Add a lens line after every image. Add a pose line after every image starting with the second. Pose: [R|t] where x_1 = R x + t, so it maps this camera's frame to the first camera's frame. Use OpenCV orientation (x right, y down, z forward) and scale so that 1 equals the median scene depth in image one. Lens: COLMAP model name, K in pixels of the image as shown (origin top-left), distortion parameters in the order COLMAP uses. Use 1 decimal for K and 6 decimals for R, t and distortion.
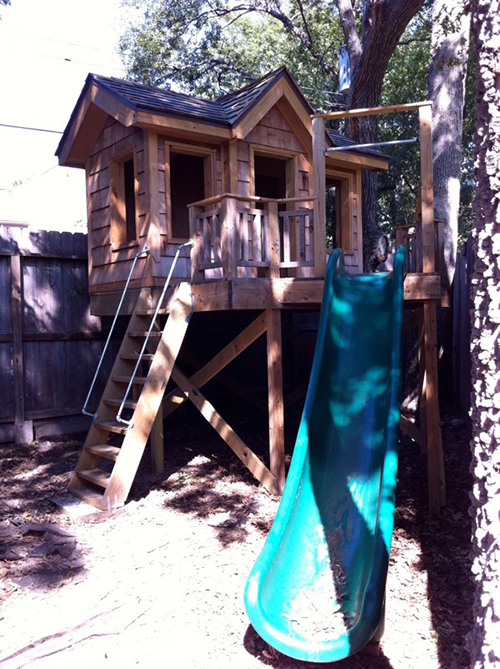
lens RADIAL K [[633.2, 0, 250.0], [0, 633.2, 334.5], [0, 0, 1]] dist [0.050406, -0.190085]
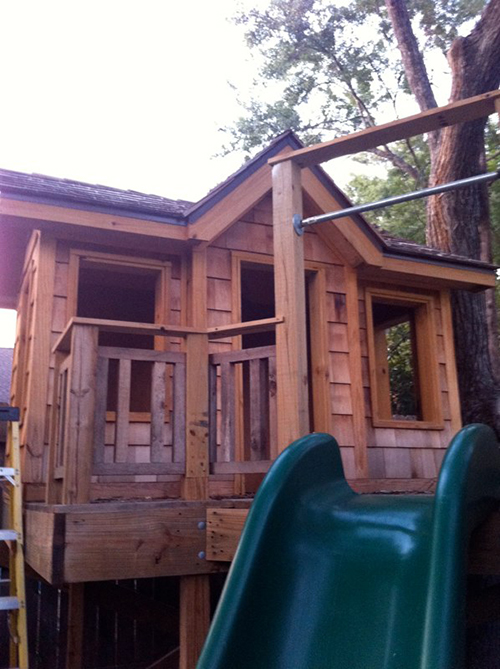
lens RADIAL K [[633.2, 0, 250.0], [0, 633.2, 334.5], [0, 0, 1]] dist [0.050406, -0.190085]
pose [[0.970060, -0.043780, -0.238885, 0.159583], [-0.015940, 0.970019, -0.242505, -0.078630], [0.242340, 0.239052, 0.940279, 0.465059]]
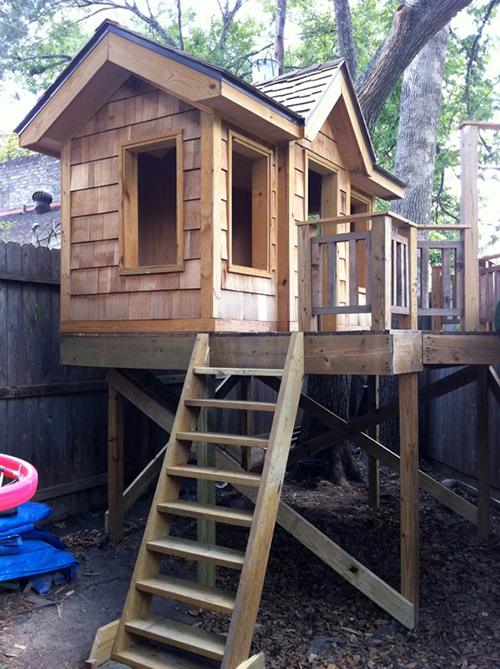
lens RADIAL K [[633.2, 0, 250.0], [0, 633.2, 334.5], [0, 0, 1]] dist [0.050406, -0.190085]
pose [[0.940568, 0.024774, 0.338700, -0.327426], [-0.012906, 0.999223, -0.037247, -0.044489], [-0.339359, 0.030662, 0.940157, 0.304998]]
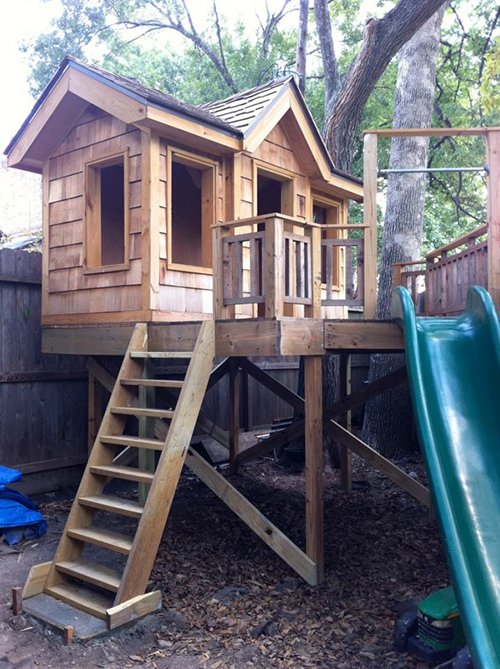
lens RADIAL K [[633.2, 0, 250.0], [0, 633.2, 334.5], [0, 0, 1]] dist [0.050406, -0.190085]
pose [[0.975601, 0.025560, 0.218060, -0.190460], [-0.016150, 0.998864, -0.044829, -0.023923], [-0.218958, 0.040213, 0.974905, 0.172492]]
